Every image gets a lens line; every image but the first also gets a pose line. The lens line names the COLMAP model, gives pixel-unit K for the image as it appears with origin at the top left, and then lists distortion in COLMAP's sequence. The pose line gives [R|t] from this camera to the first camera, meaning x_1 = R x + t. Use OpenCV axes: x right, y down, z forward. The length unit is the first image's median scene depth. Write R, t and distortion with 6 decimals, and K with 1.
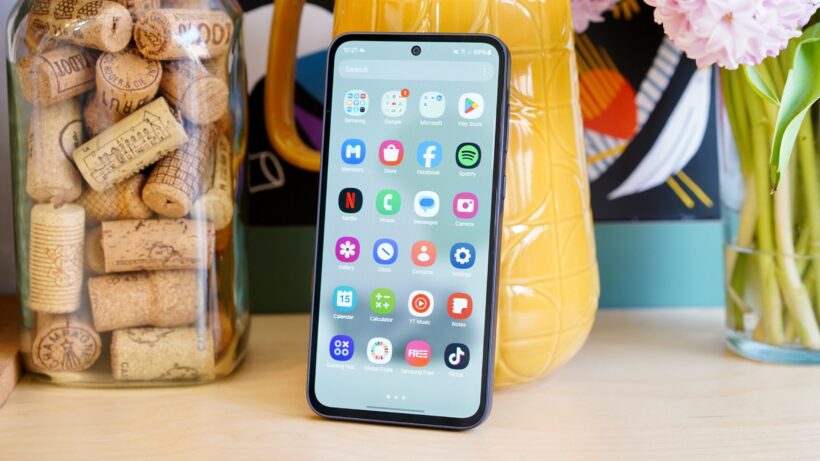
lens RADIAL K [[1345.5, 0, 411.2], [0, 1345.5, 229.8], [0, 0, 1]] dist [0.072112, 0.000000]
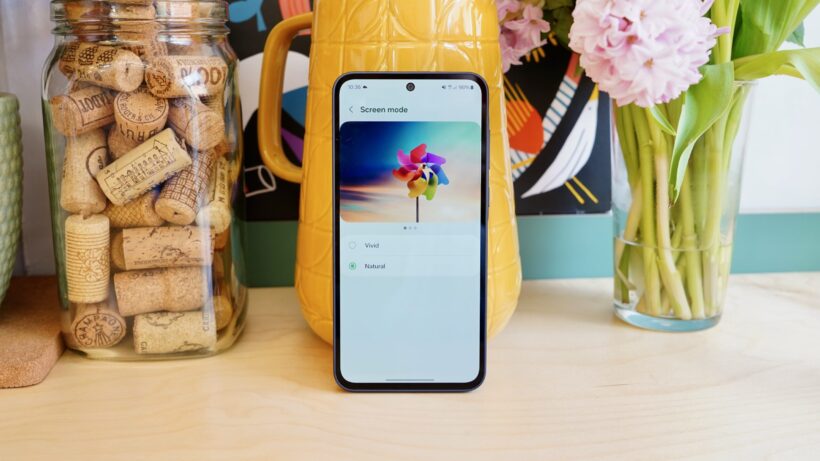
lens RADIAL K [[802.9, 0, 393.3], [0, 802.9, 222.1], [0, 0, 1]] dist [0.009049, 0.000000]
pose [[0.999690, -0.007473, 0.023746, 0.001130], [0.006431, 0.999027, 0.043634, -0.042633], [-0.024049, -0.043468, 0.998765, 0.256770]]
